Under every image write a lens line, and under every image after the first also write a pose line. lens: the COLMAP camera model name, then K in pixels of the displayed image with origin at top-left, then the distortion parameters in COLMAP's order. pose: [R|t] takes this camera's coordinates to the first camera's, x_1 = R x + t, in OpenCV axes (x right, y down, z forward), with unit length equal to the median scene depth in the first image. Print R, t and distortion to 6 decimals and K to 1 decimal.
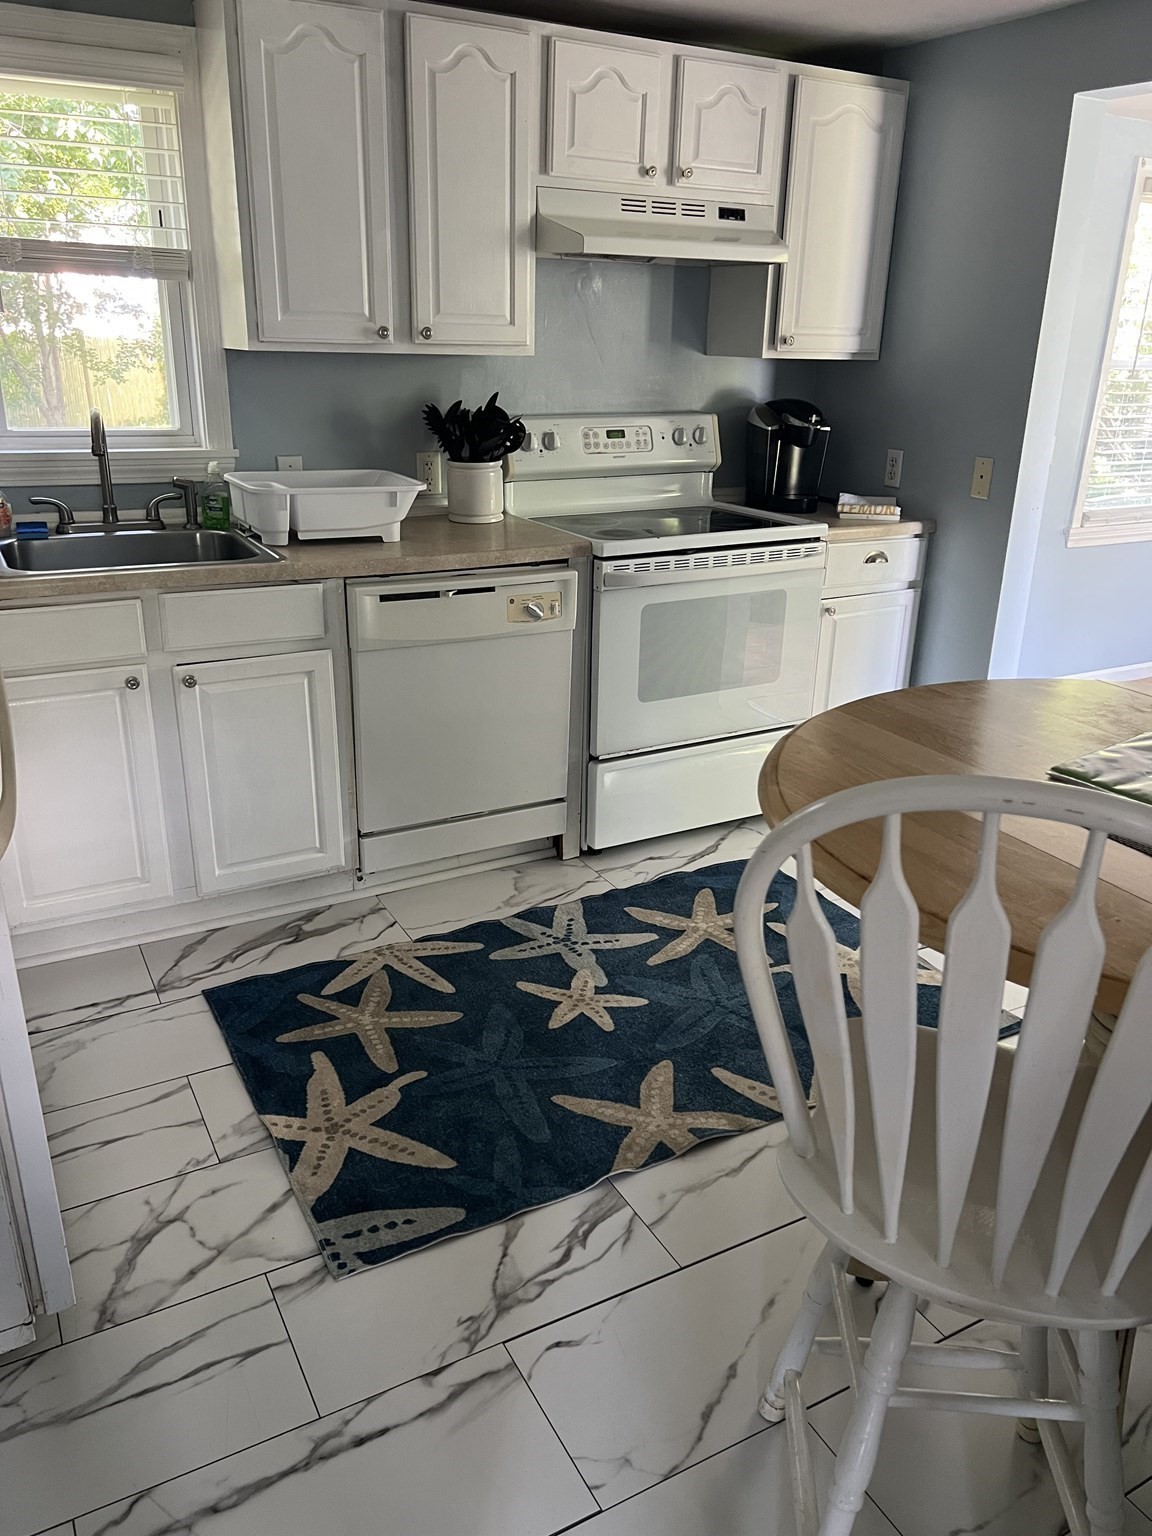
lens RADIAL K [[1164.2, 0, 566.6], [0, 1164.2, 772.8], [0, 0, 1]] dist [0.058571, -0.071364]
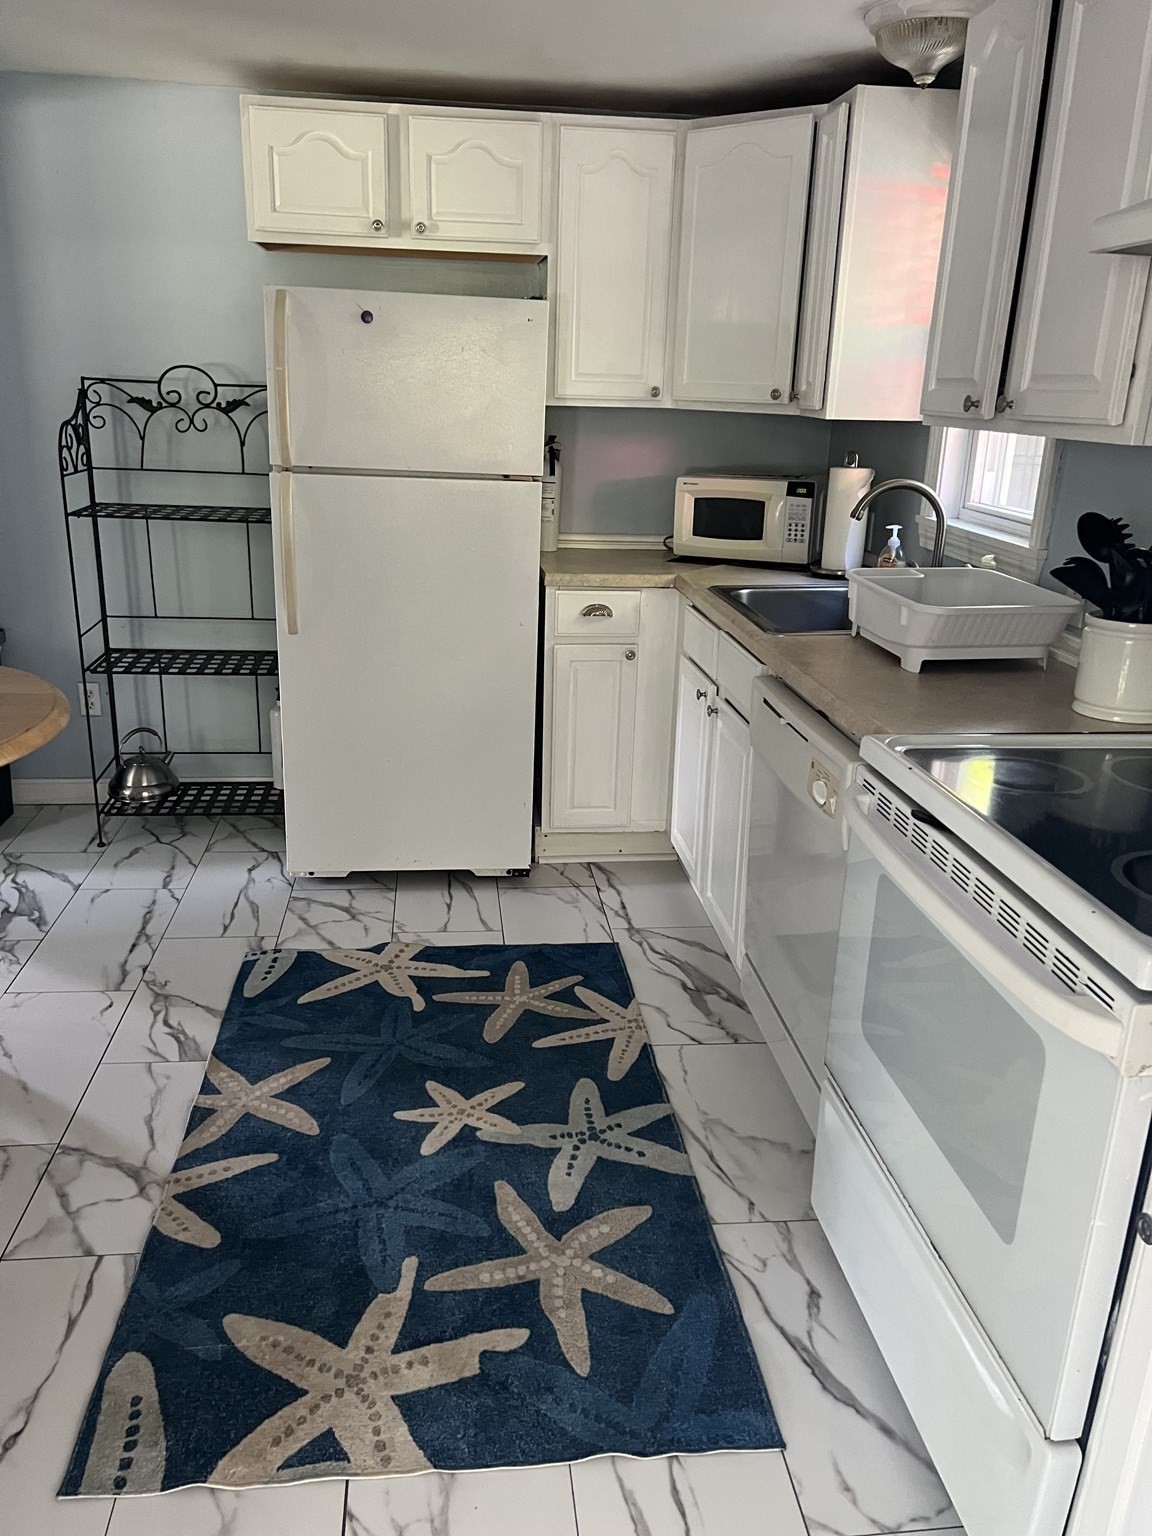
lens RADIAL K [[1164.2, 0, 566.6], [0, 1164.2, 772.8], [0, 0, 1]] dist [0.058571, -0.071364]
pose [[-0.377078, 0.266197, -0.887103, 0.751899], [-0.362320, 0.839079, 0.405797, -0.443190], [0.852371, 0.474432, -0.219949, 1.207145]]
